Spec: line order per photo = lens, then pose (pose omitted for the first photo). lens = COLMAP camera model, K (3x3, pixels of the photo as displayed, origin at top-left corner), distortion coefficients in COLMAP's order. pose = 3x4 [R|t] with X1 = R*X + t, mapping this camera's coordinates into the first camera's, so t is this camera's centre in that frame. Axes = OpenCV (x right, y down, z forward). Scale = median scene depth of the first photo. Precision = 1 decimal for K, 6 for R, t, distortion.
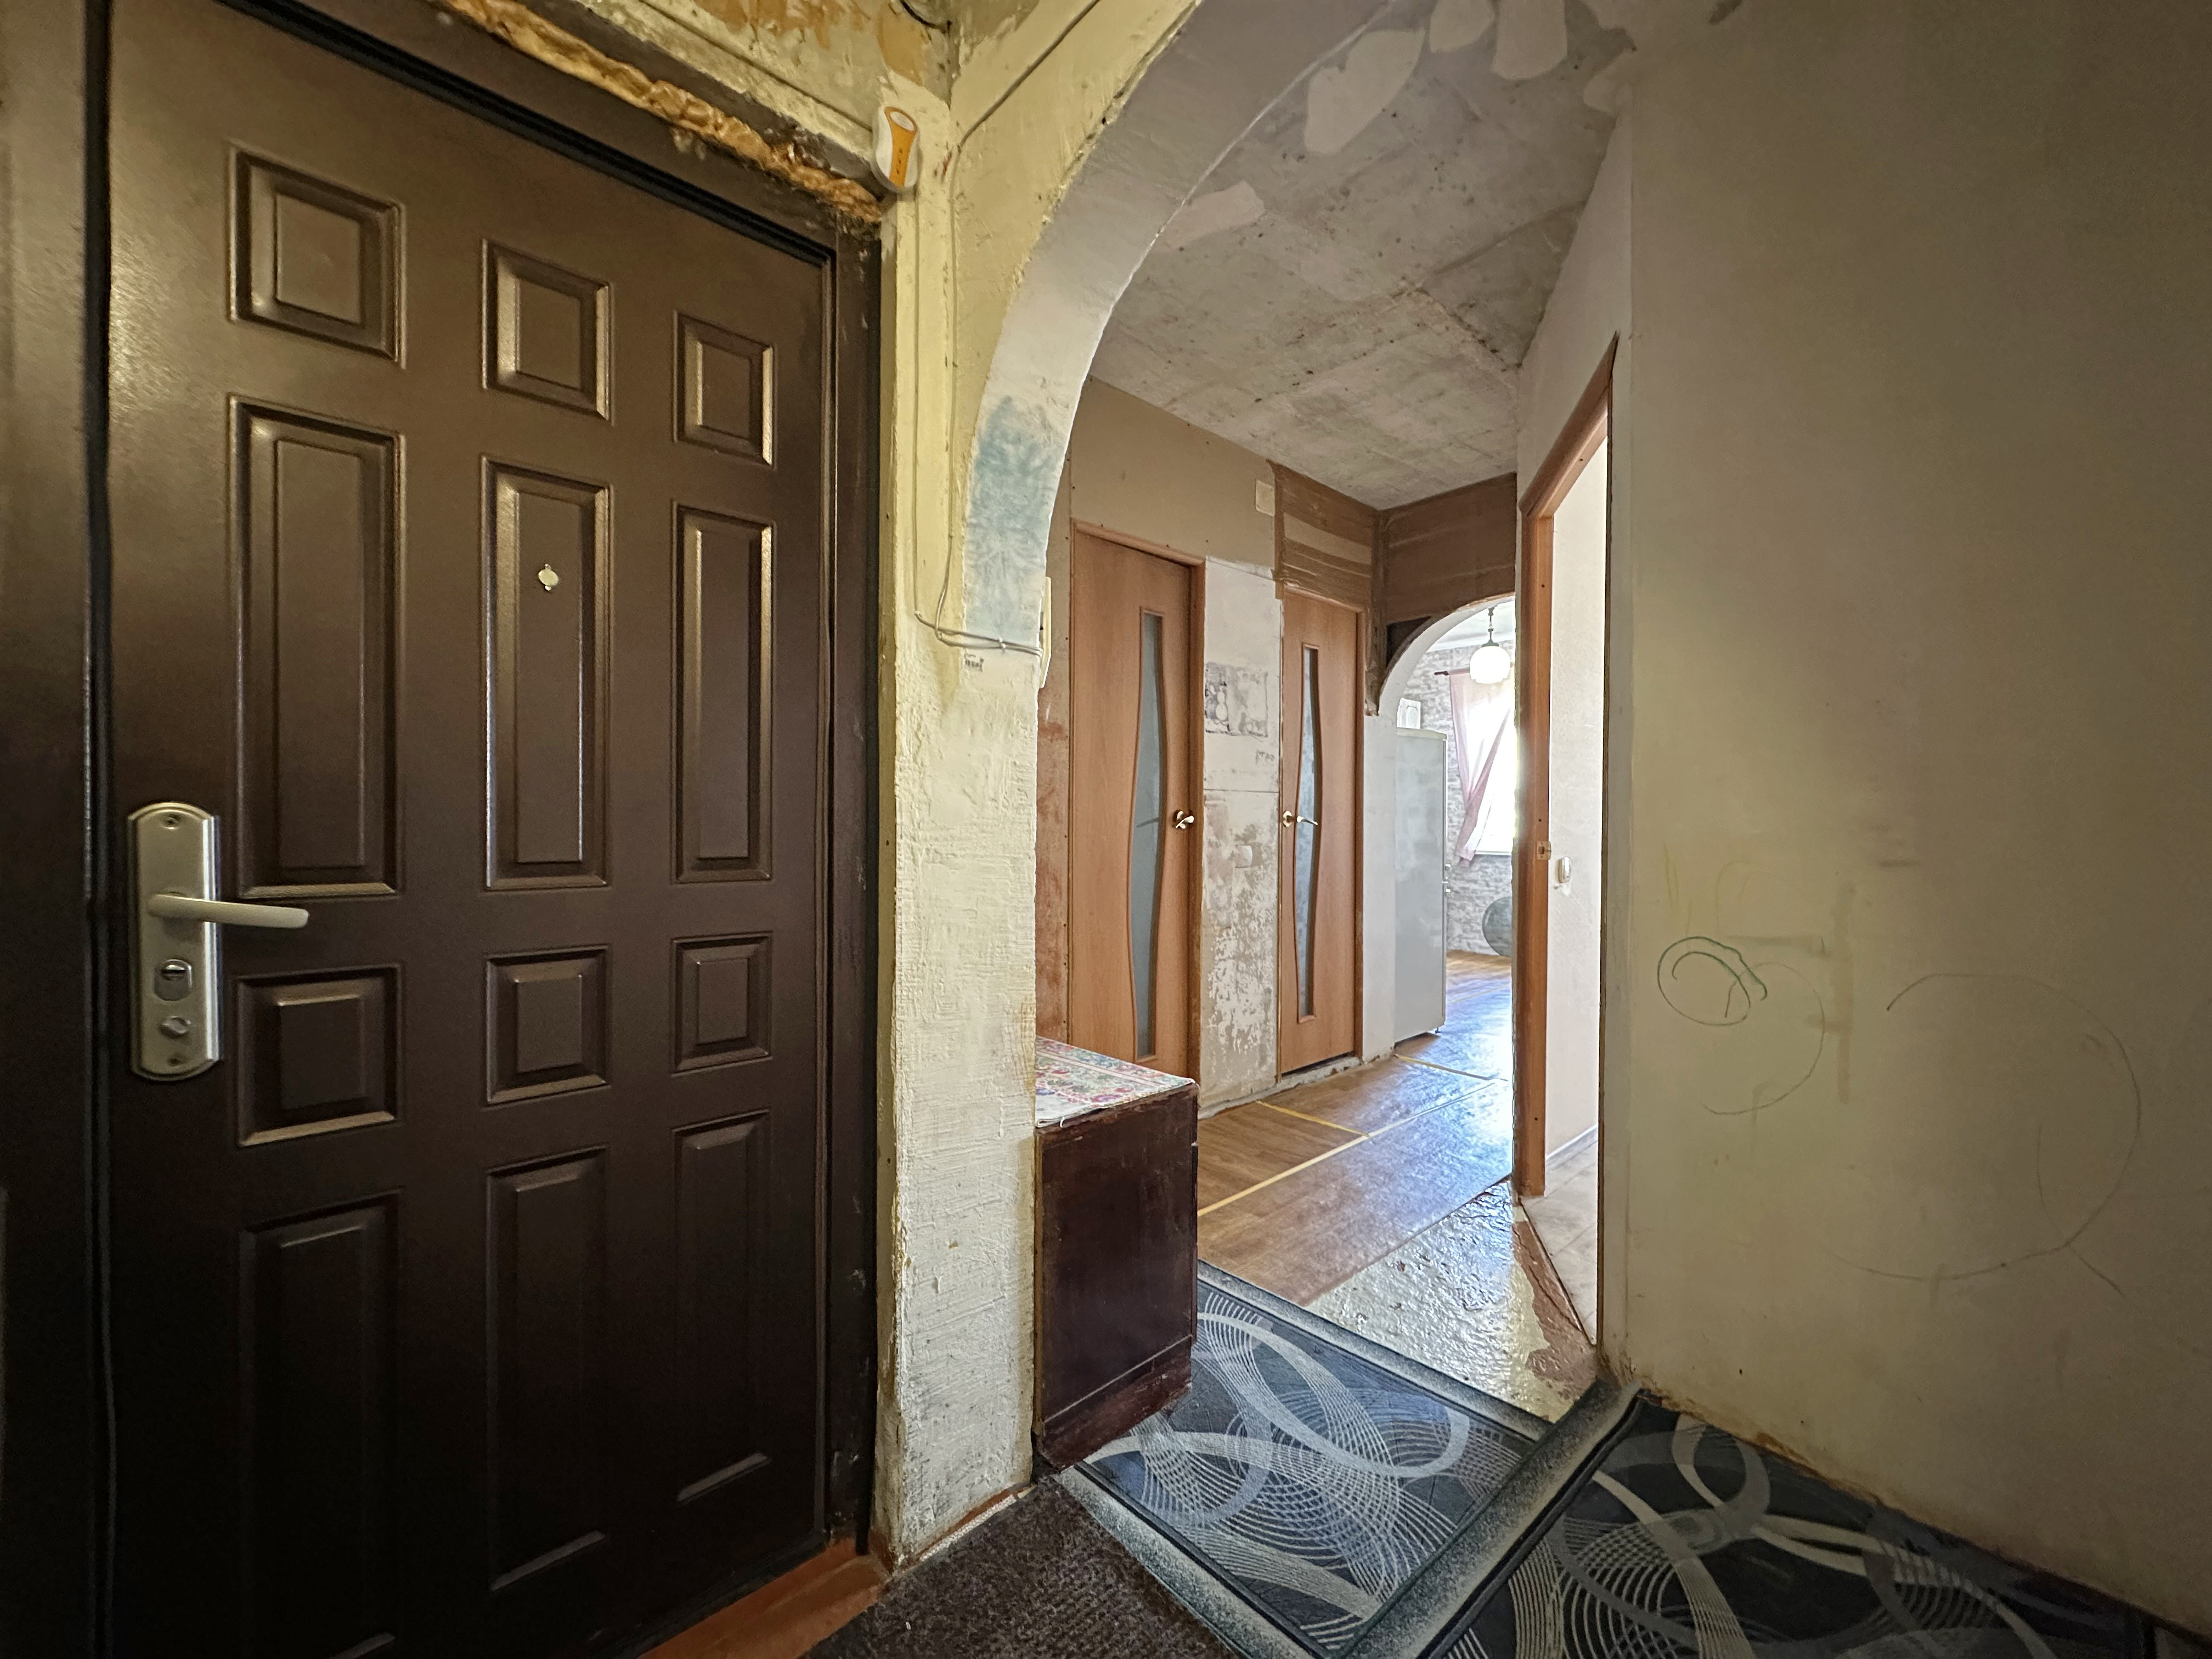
lens RADIAL K [[881.8, 0, 1105.4], [0, 881.8, 826.8], [0, 0, 1]] dist [-0.000858, 0.000080]
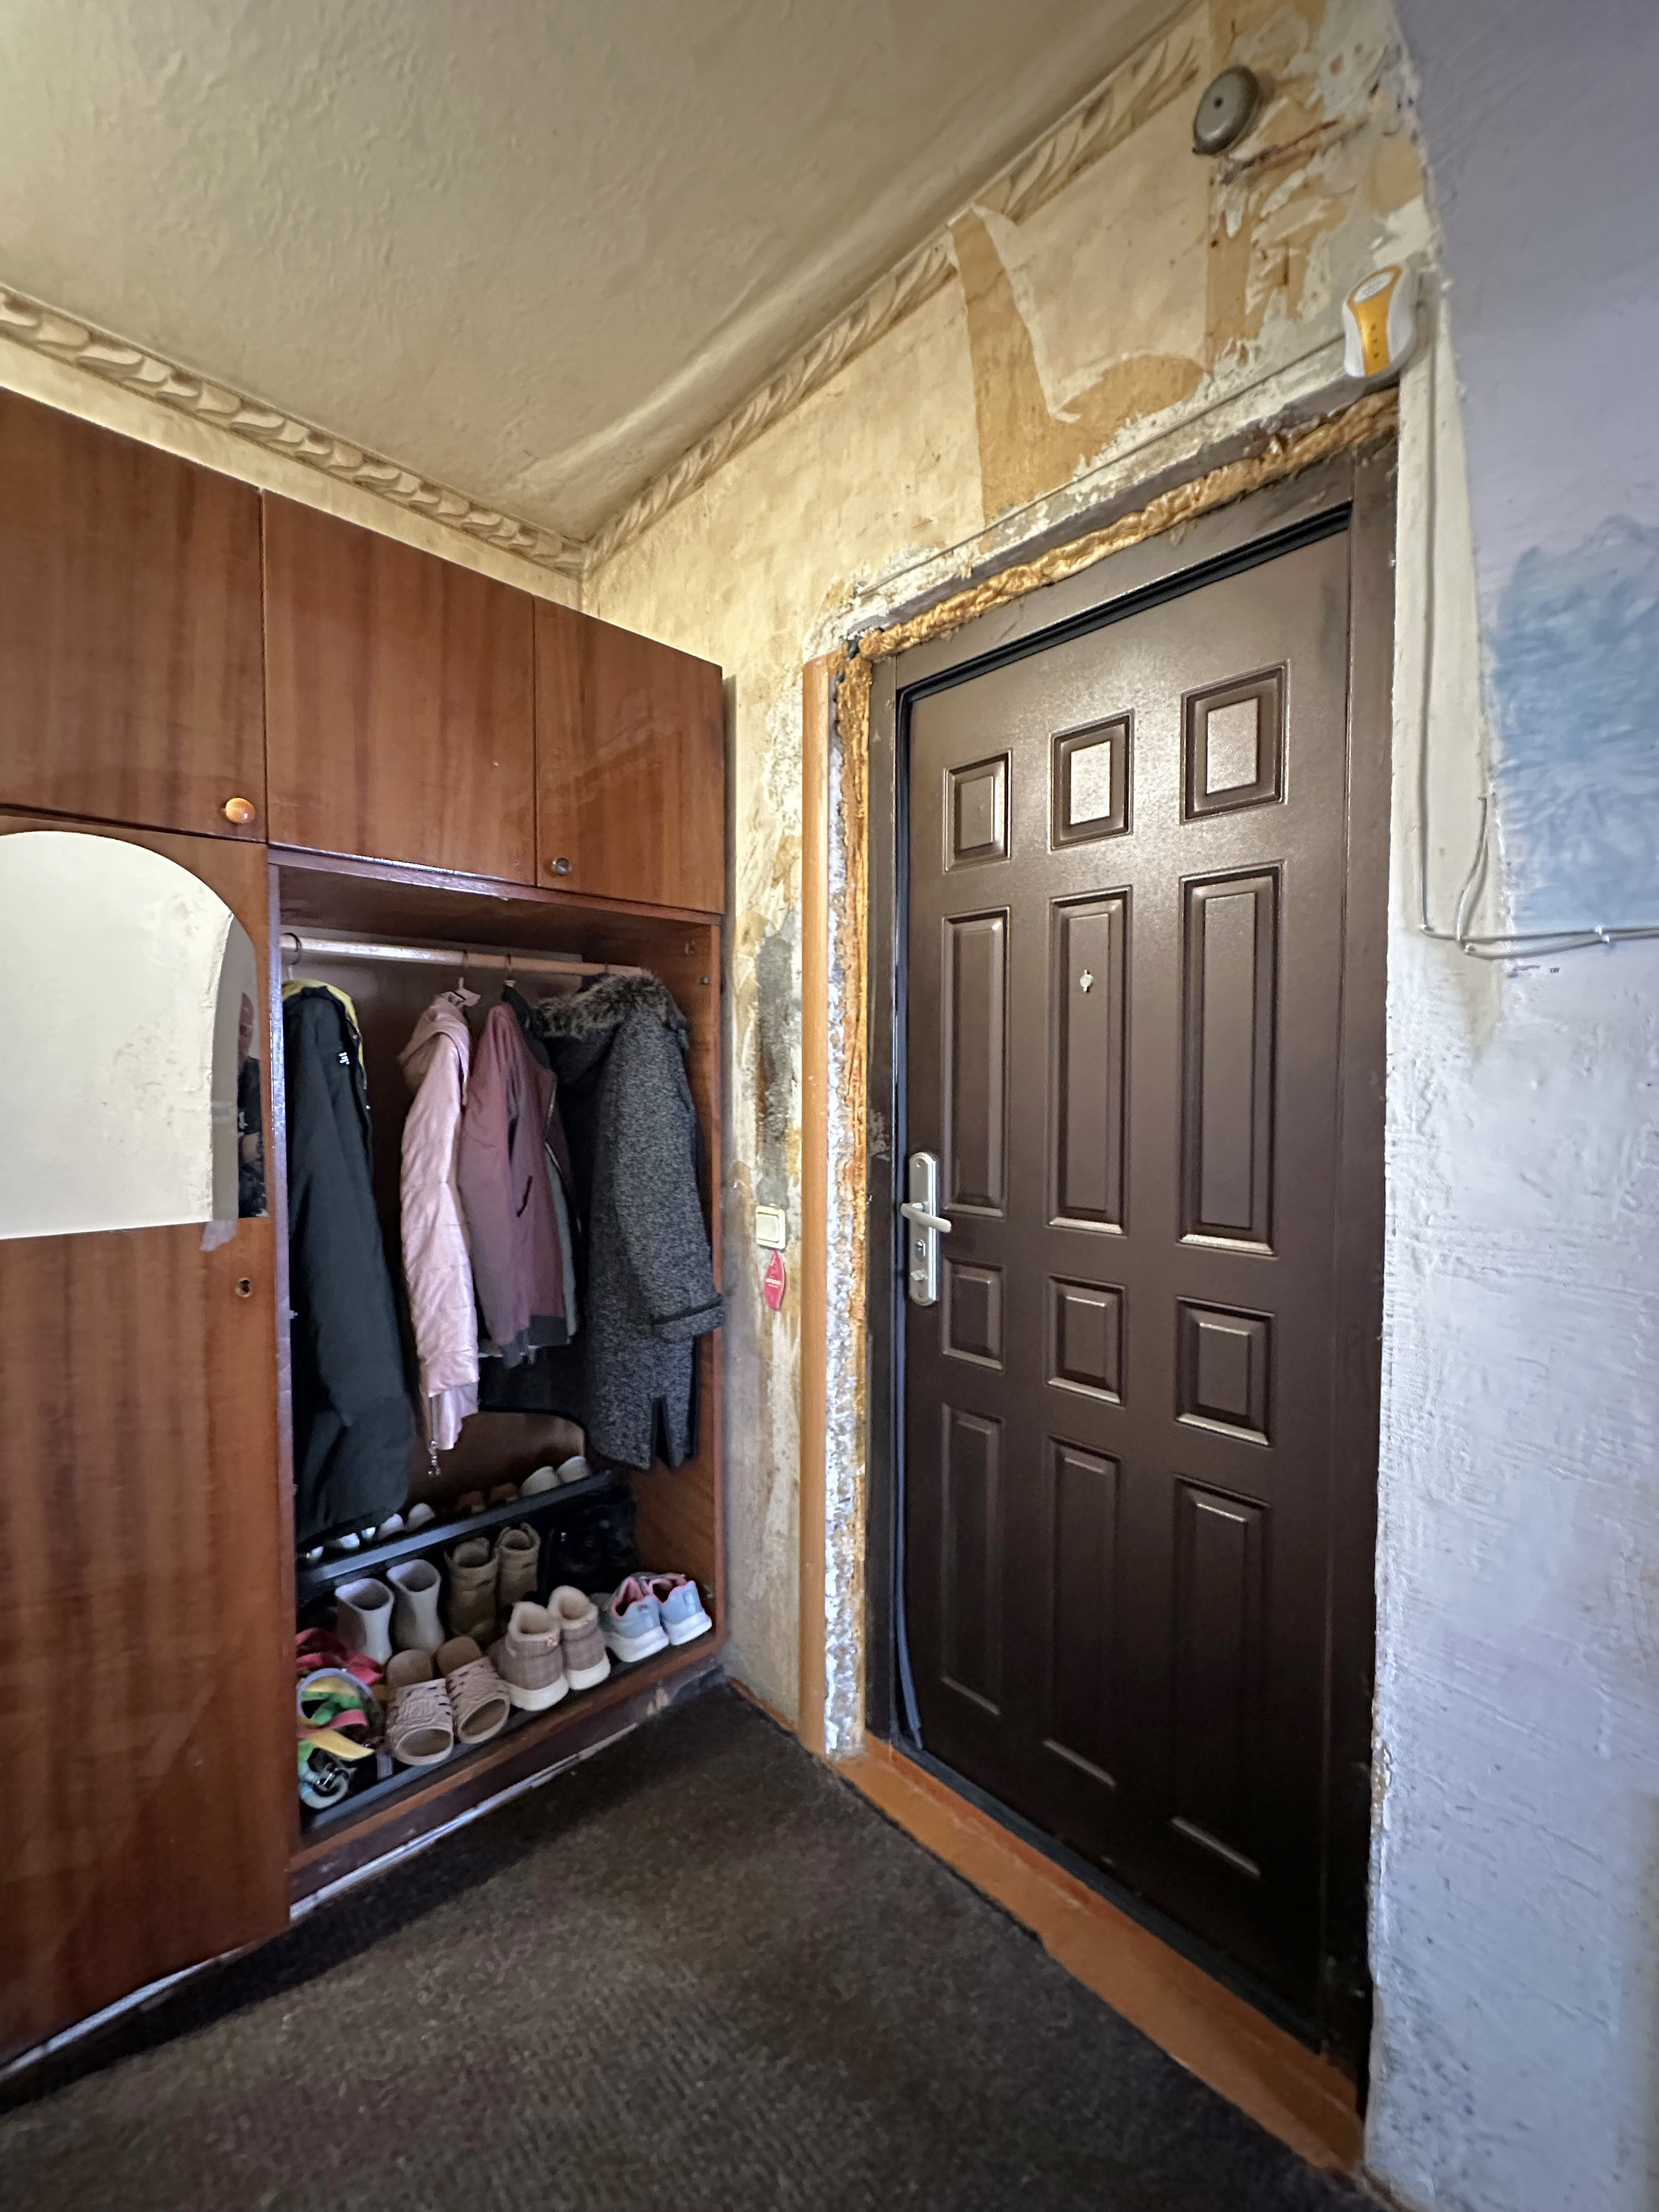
lens RADIAL K [[881.8, 0, 834.8], [0, 881.8, 1105.5], [0, 0, 1]] dist [-0.000858, 0.000080]
pose [[0.039252, 0.020325, -0.999023, 0.491412], [-0.011911, 0.999732, 0.019871, -0.105024], [0.999158, 0.011119, 0.039483, 0.491530]]
